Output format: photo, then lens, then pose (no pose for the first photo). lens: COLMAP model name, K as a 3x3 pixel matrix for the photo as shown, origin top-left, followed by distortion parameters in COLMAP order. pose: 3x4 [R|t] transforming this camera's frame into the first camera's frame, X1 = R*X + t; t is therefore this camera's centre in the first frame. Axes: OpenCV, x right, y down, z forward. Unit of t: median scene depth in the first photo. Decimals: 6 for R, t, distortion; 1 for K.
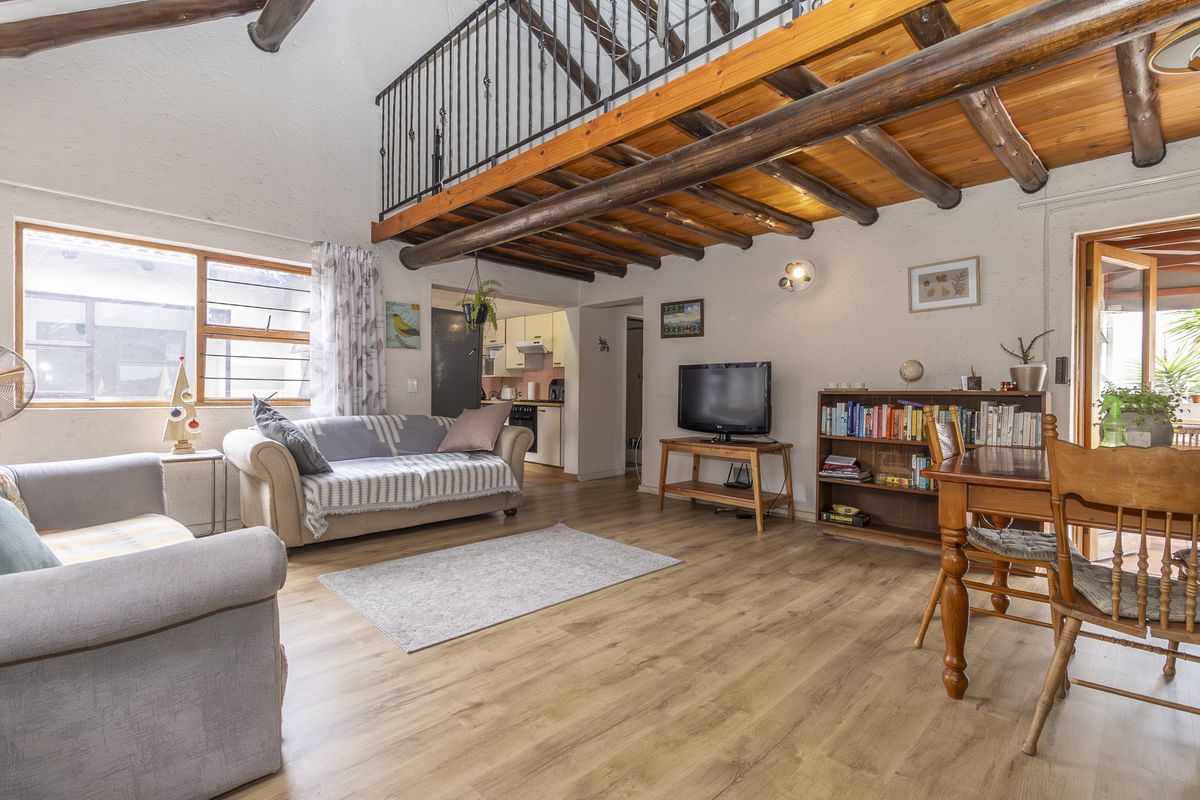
lens RADIAL K [[559.4, 0, 602.9], [0, 559.4, 388.5], [0, 0, 1]] dist [0.001039, -0.001731]
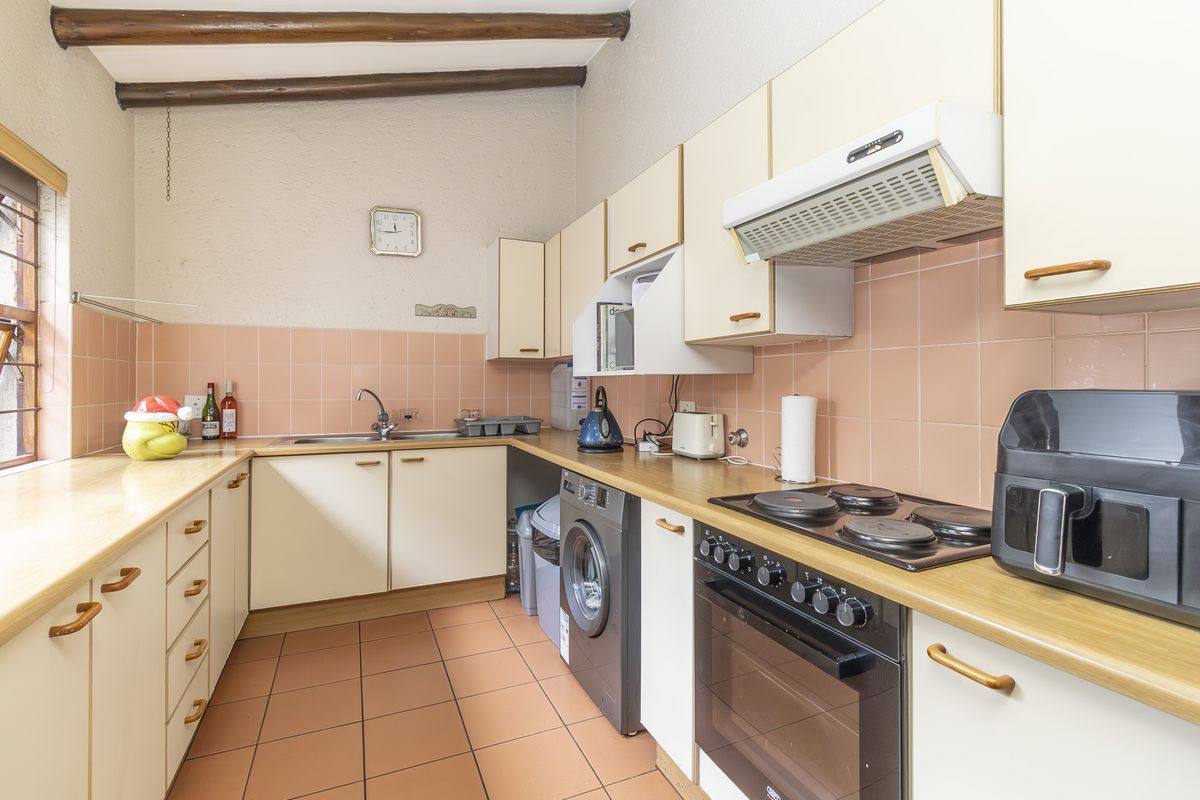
lens RADIAL K [[559.4, 0, 597.2], [0, 559.4, 377.4], [0, 0, 1]] dist [0.001039, -0.001731]
pose [[0.935761, -0.008342, -0.352537, -0.219684], [0.006920, 0.999962, -0.005293, -0.032803], [0.352568, 0.002514, 0.935783, 1.354784]]
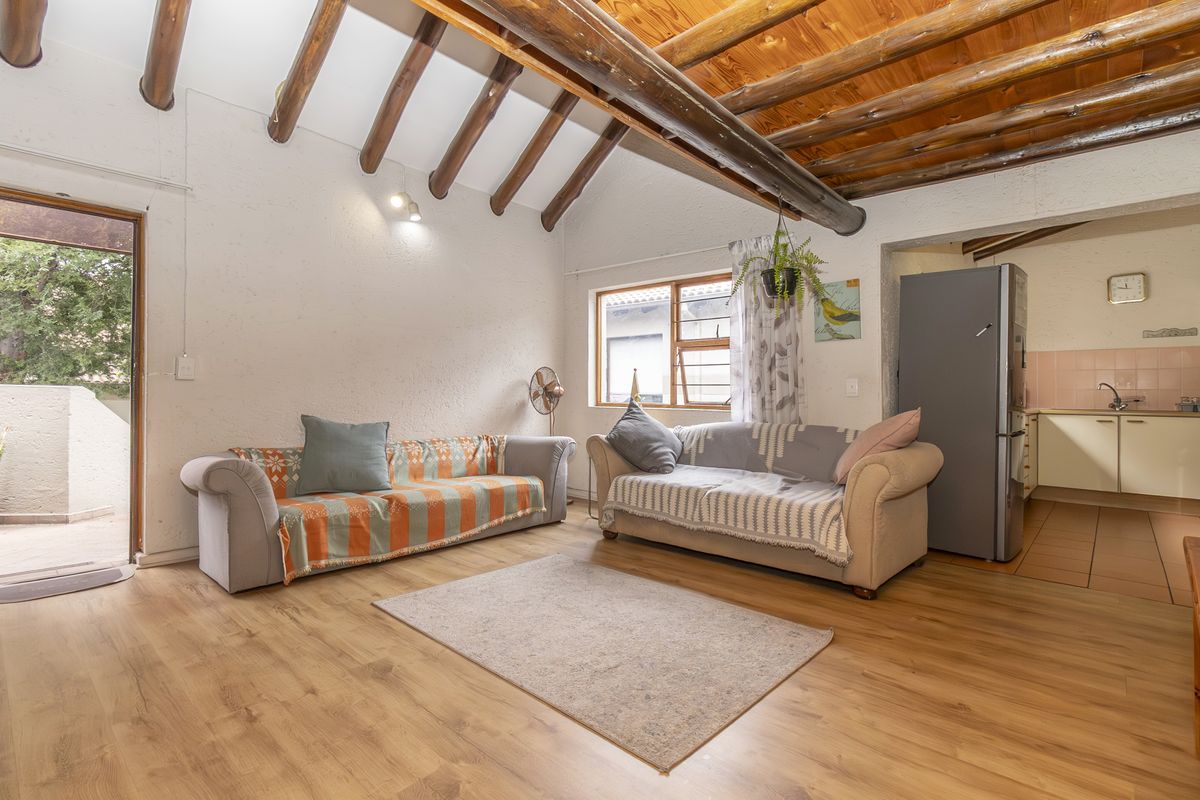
lens RADIAL K [[559.4, 0, 605.3], [0, 559.4, 394.1], [0, 0, 1]] dist [0.001039, -0.001731]
pose [[0.061381, -0.010233, -0.998062, 0.449393], [0.001680, 0.999947, -0.010149, 0.011915], [0.998113, -0.001054, 0.061395, 0.710295]]
